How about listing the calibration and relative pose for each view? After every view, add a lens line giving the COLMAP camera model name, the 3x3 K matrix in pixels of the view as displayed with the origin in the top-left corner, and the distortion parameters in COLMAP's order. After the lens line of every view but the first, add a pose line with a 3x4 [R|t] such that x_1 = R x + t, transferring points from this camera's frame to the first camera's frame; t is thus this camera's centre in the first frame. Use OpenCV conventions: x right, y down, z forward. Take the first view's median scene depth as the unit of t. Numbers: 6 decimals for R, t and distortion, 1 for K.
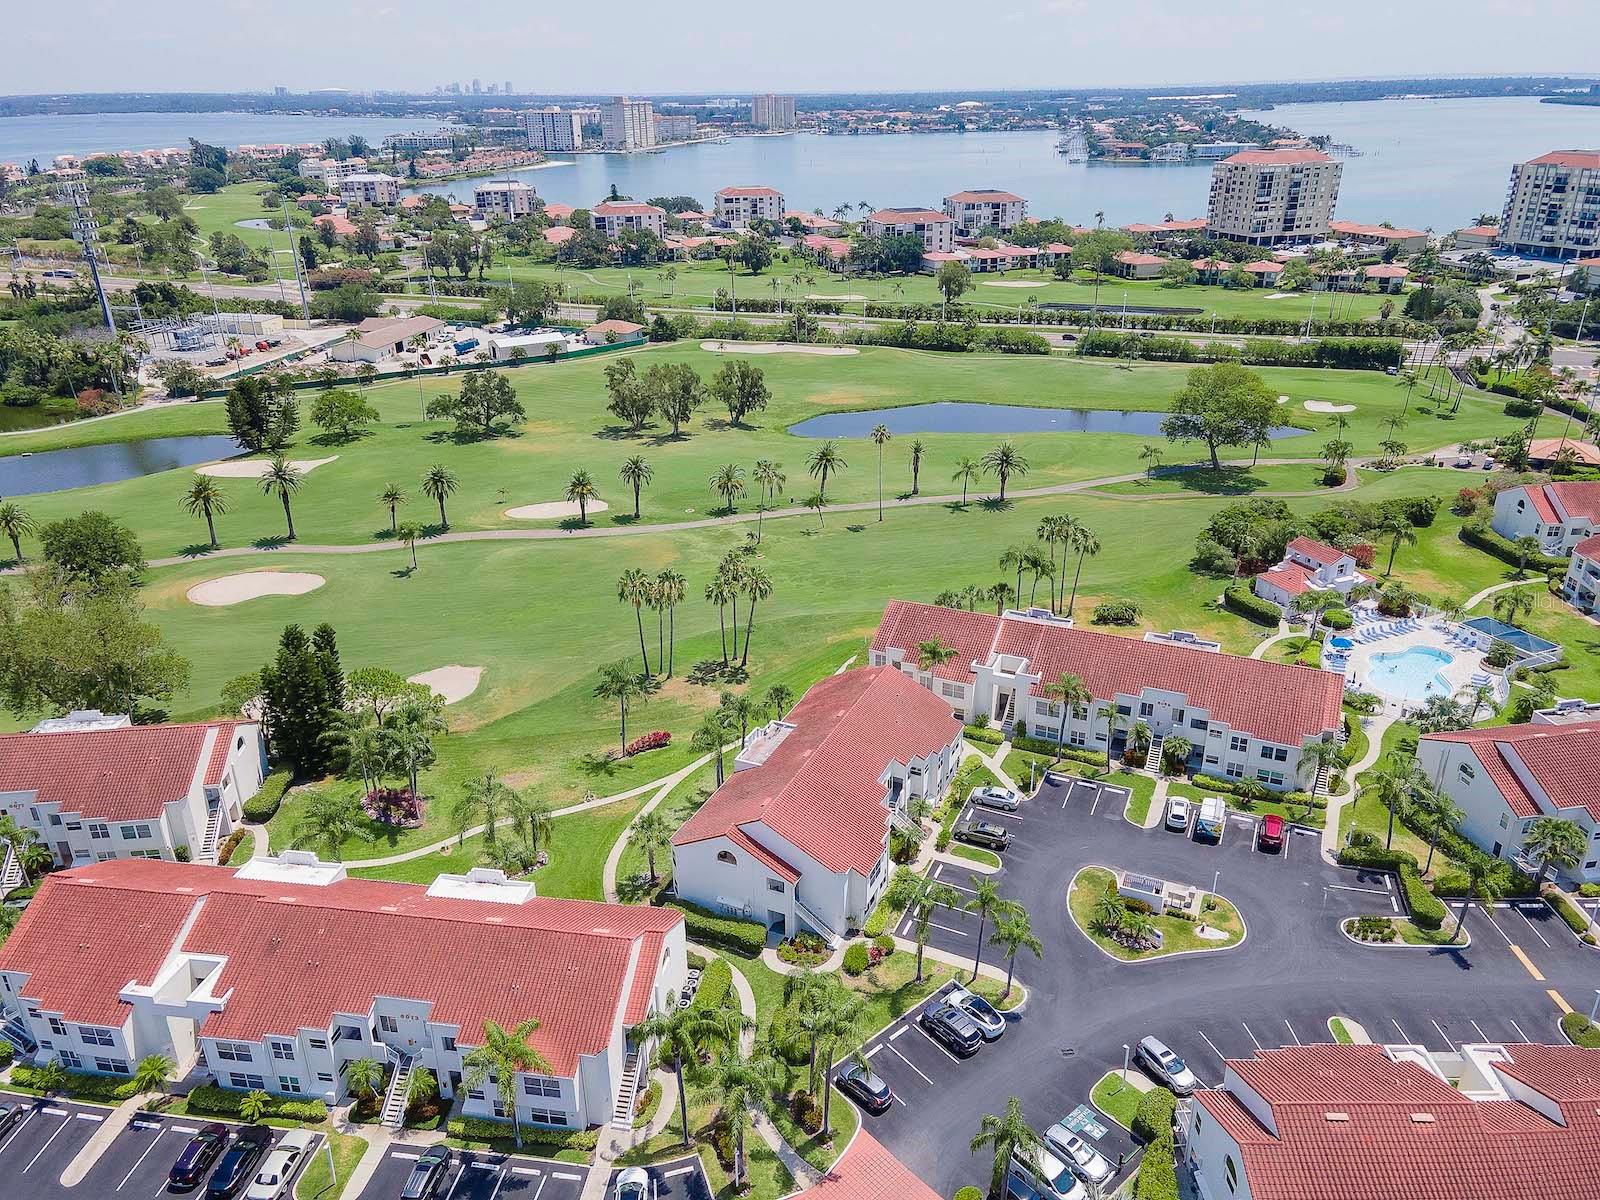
lens RADIAL K [[1158.1, 0, 807.2], [0, 1158.1, 596.6], [0, 0, 1]] dist [0.037832, 0.024318]
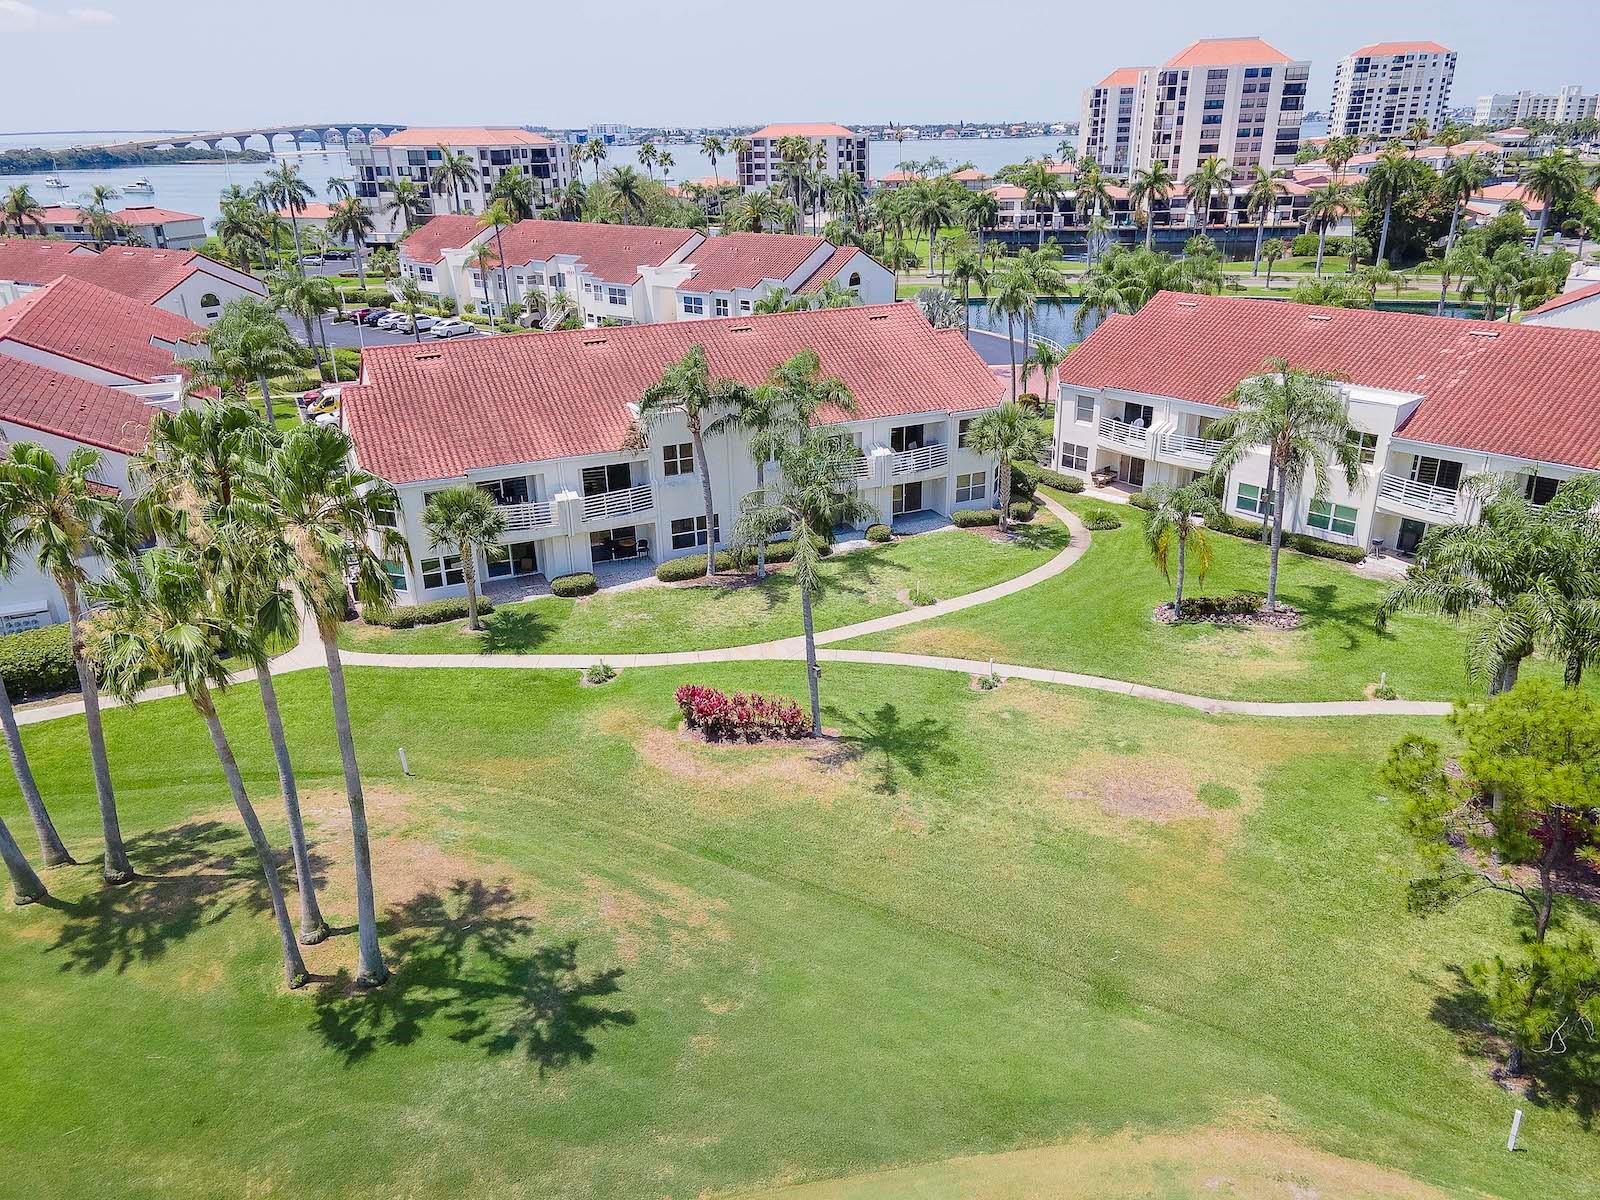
lens RADIAL K [[1158.1, 0, 805.9], [0, 1158.1, 595.4], [0, 0, 1]] dist [0.037832, 0.024318]
pose [[-0.756833, -0.220980, 0.615120, -0.263562], [0.286870, 0.733317, 0.616402, -0.075220], [-0.587290, 0.642973, -0.491606, 0.850187]]
